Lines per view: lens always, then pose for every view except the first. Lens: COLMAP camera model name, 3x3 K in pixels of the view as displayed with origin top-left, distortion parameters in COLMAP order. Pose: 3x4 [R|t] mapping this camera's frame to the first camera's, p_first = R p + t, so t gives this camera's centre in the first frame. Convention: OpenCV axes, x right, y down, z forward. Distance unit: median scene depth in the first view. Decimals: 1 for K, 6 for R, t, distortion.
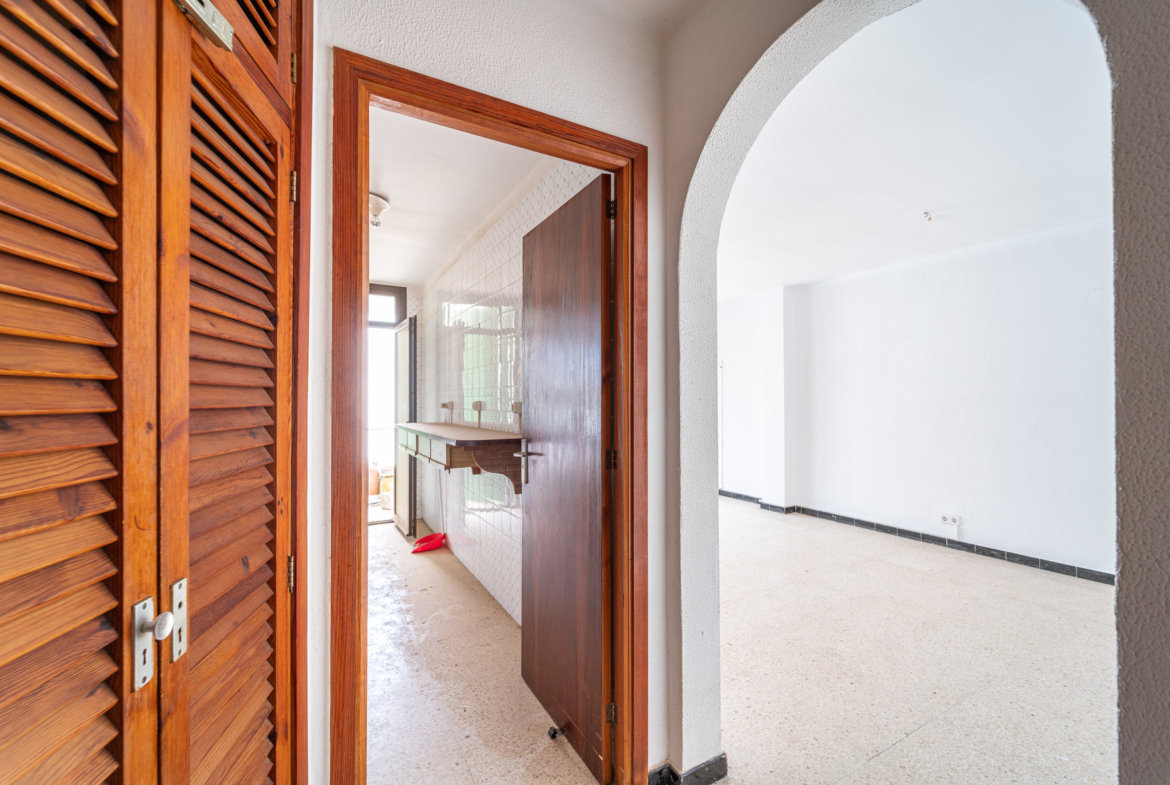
lens RADIAL K [[469.9, 0, 587.0], [0, 469.9, 398.6], [0, 0, 1]] dist [0.002868, -0.000592]
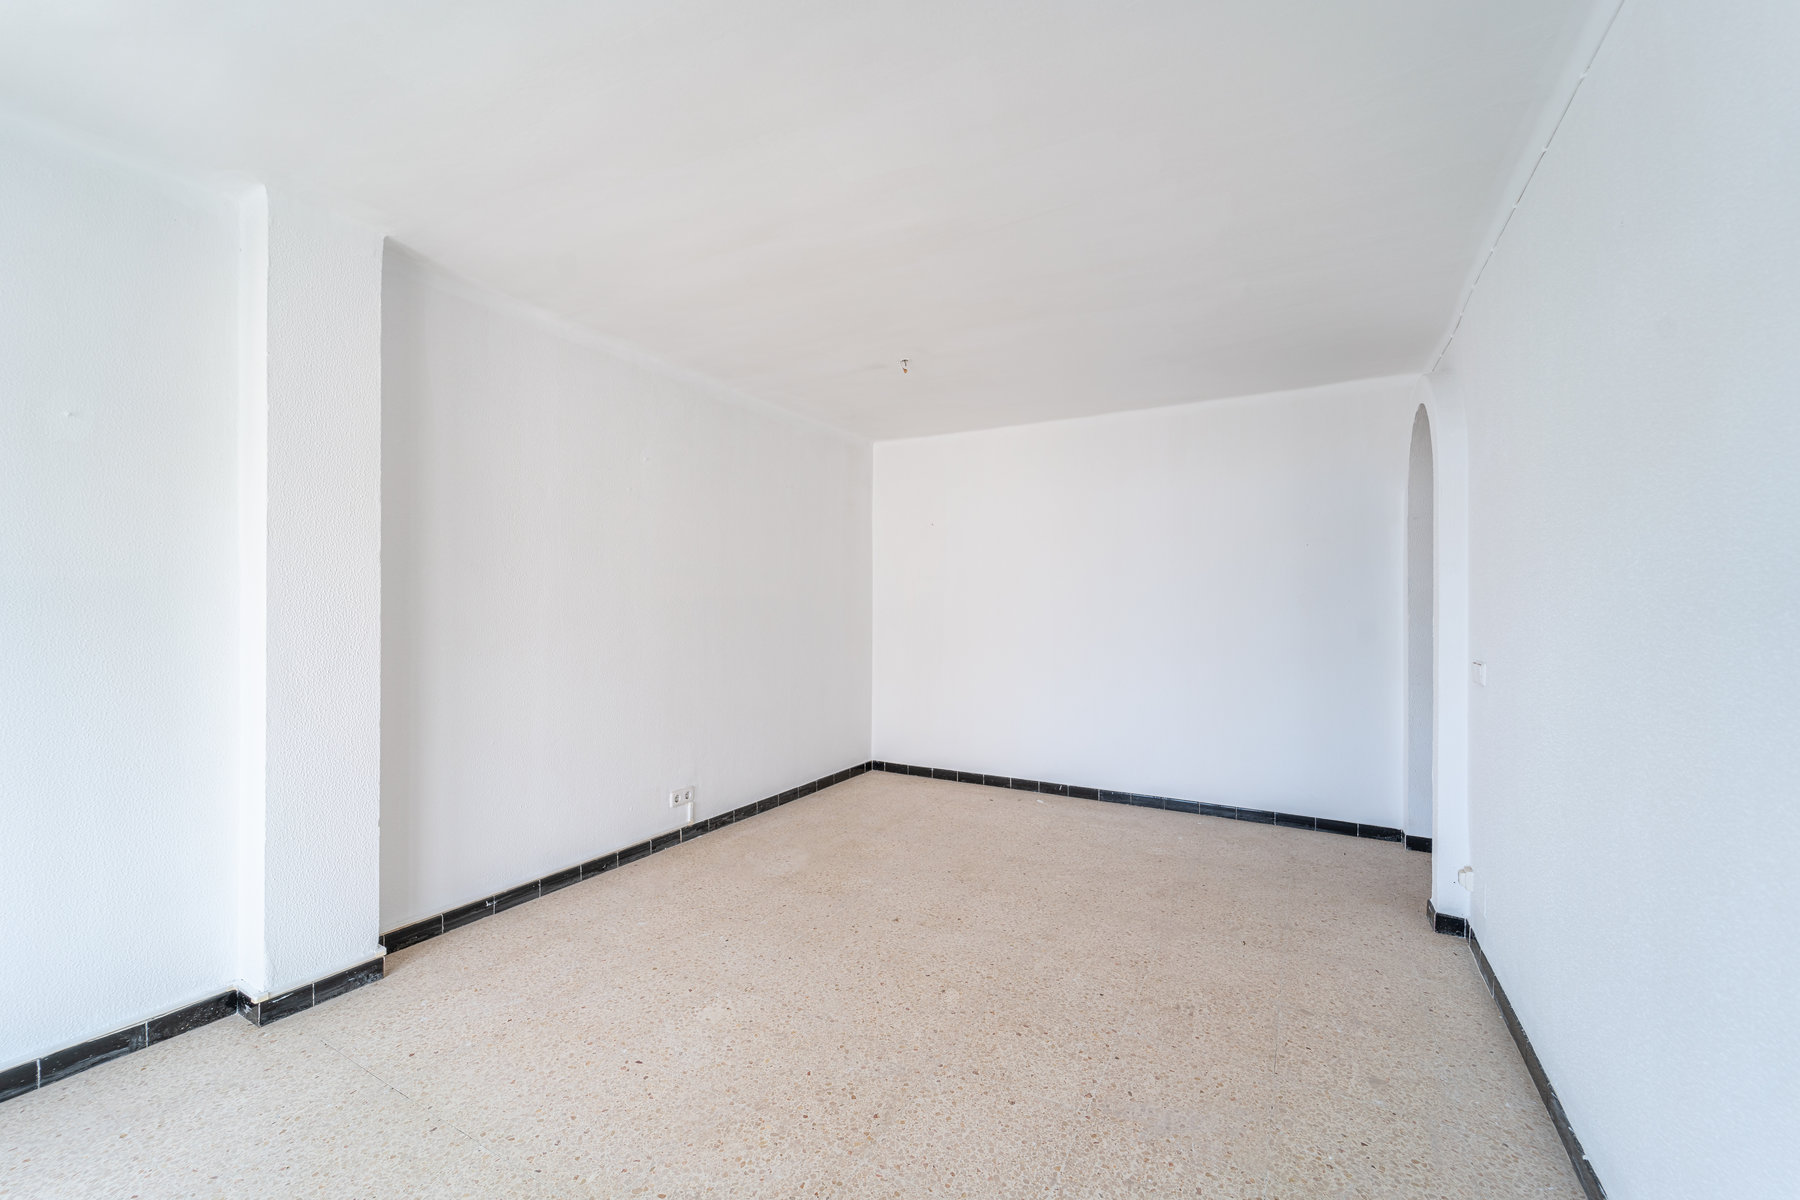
lens RADIAL K [[722.9, 0, 895.5], [0, 722.9, 587.1], [0, 0, 1]] dist [0.002868, -0.000592]
pose [[-0.532263, 0.026088, 0.846177, -0.165359], [-0.001056, 0.999504, -0.031479, 0.005919], [-0.846579, -0.017649, -0.531971, 1.009295]]
